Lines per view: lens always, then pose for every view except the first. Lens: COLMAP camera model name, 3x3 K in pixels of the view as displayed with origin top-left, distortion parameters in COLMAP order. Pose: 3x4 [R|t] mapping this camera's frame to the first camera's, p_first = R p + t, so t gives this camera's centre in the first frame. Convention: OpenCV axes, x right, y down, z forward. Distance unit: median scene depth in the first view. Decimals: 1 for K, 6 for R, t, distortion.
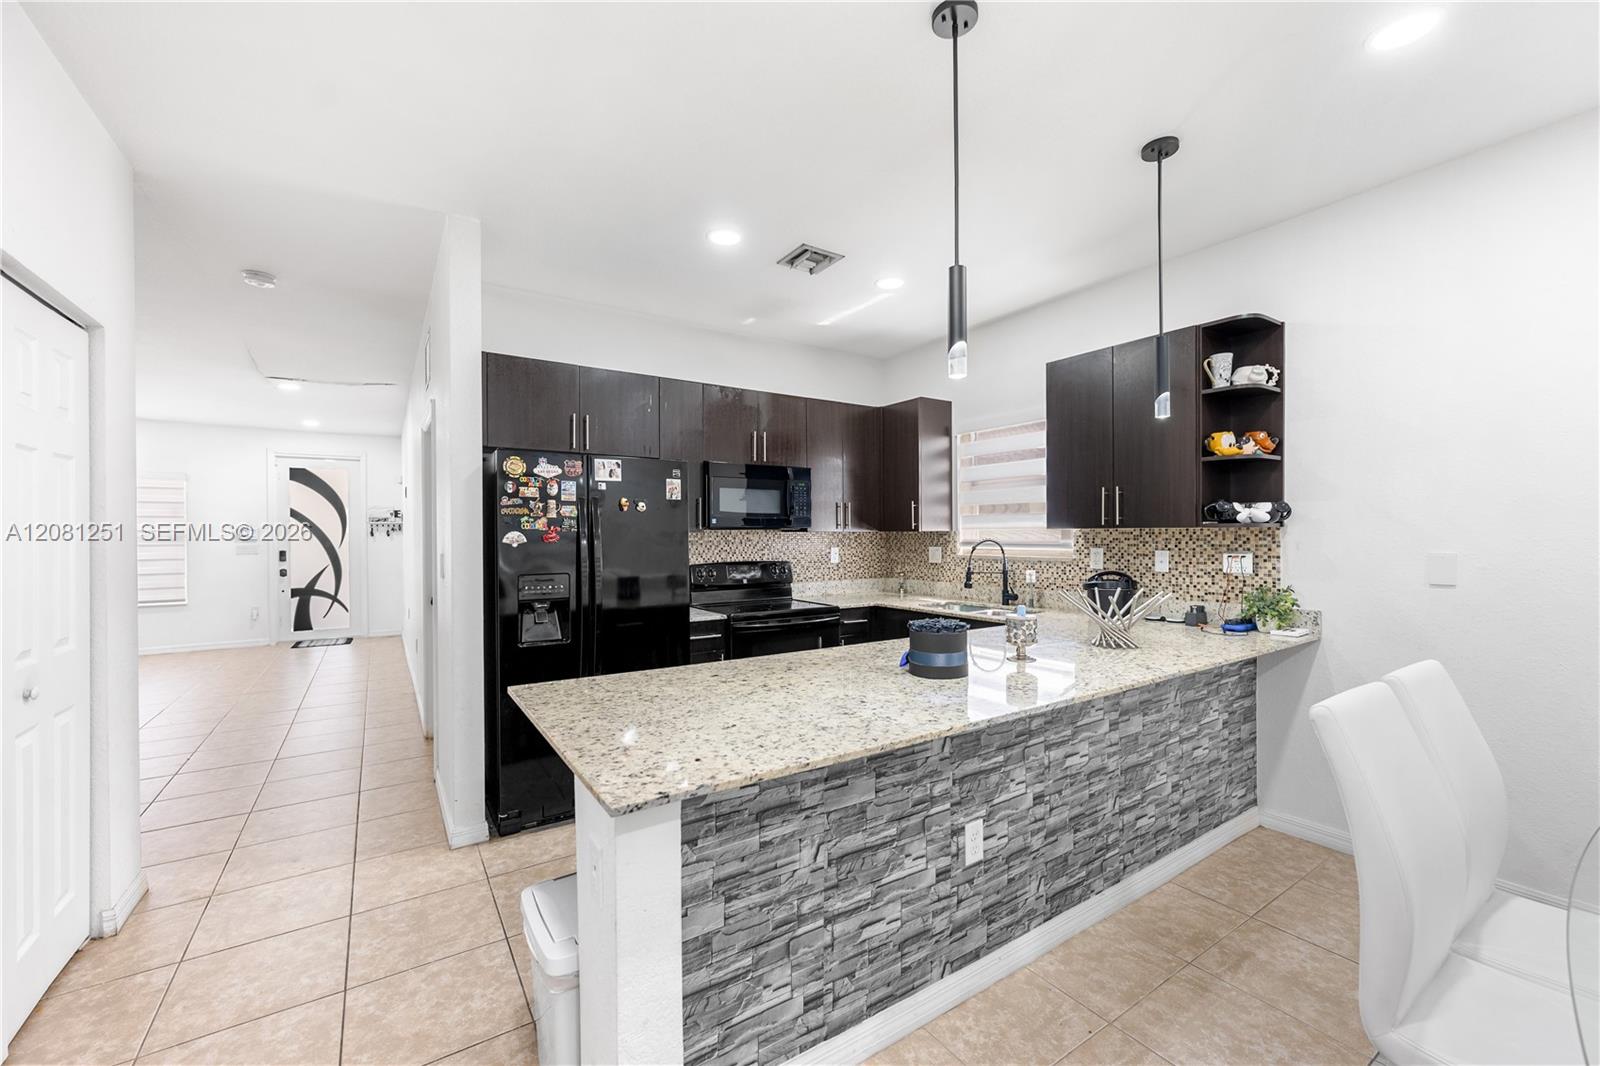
lens RADIAL K [[635.7, 0, 795.2], [0, 635.7, 536.1], [0, 0, 1]] dist [-0.003372, 0.000551]
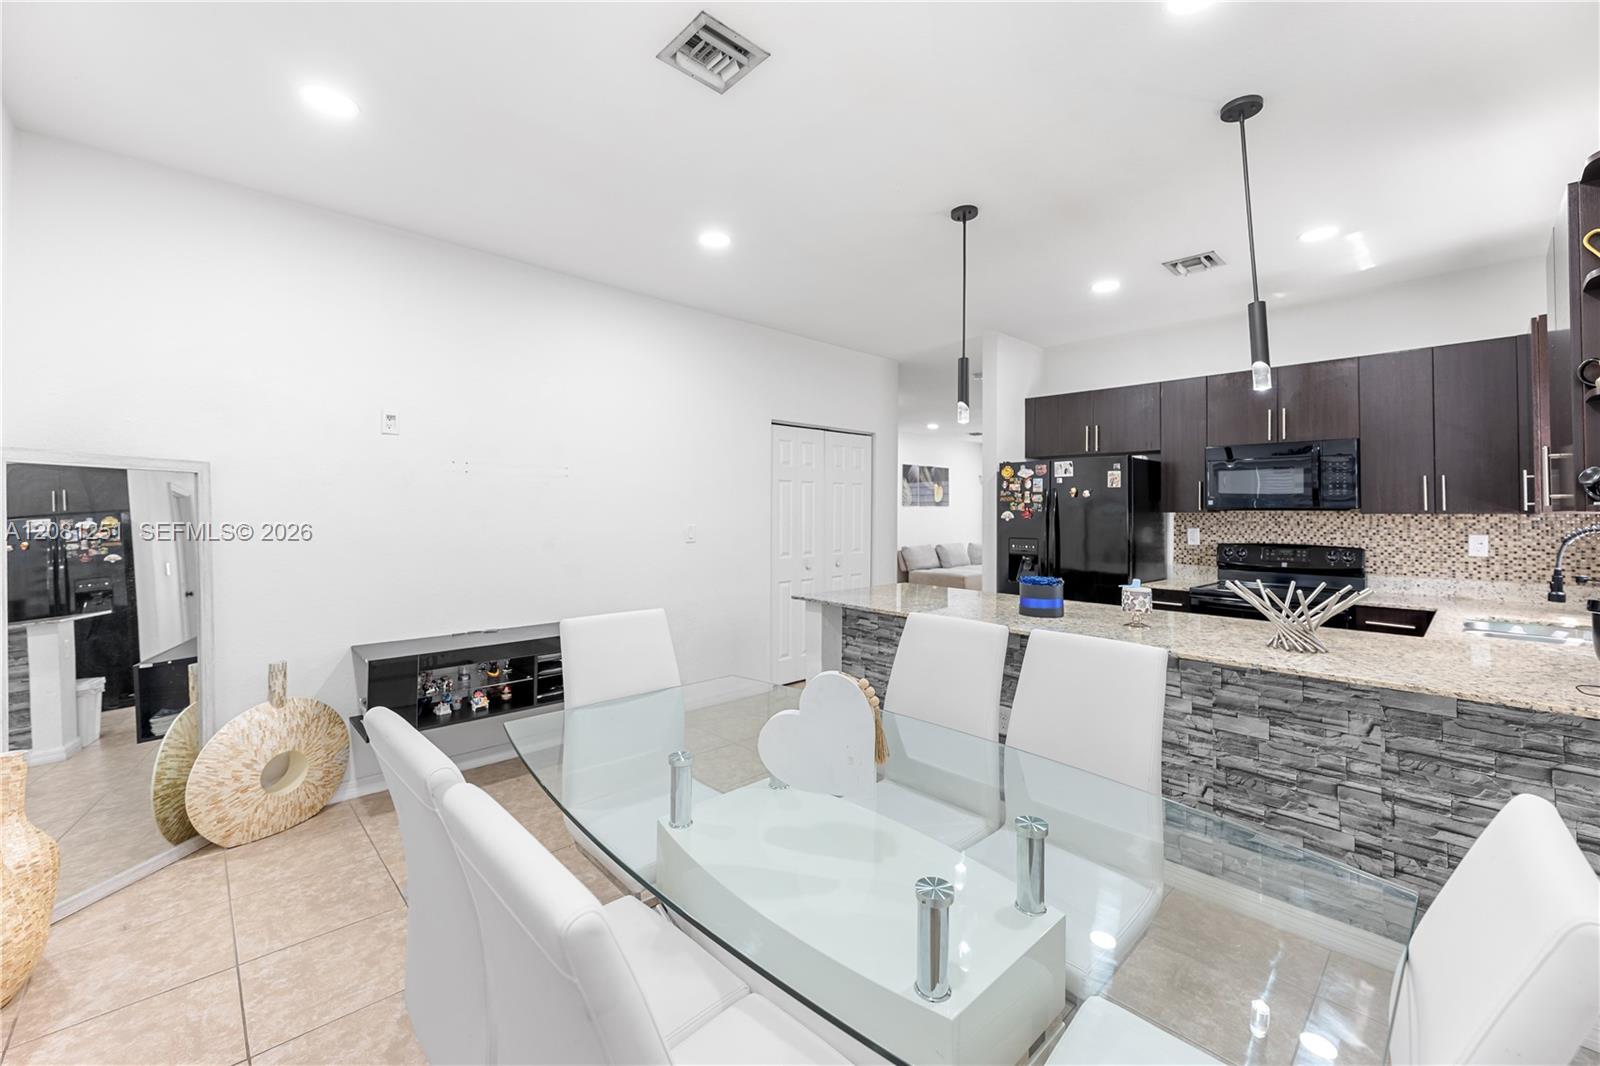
lens RADIAL K [[635.7, 0, 806.6], [0, 635.7, 494.2], [0, 0, 1]] dist [-0.003372, 0.000551]
pose [[0.194121, -0.019820, -0.980777, 1.036146], [-0.010228, 0.999701, -0.022227, -0.009020], [0.980924, 0.014346, 0.193861, 0.151606]]
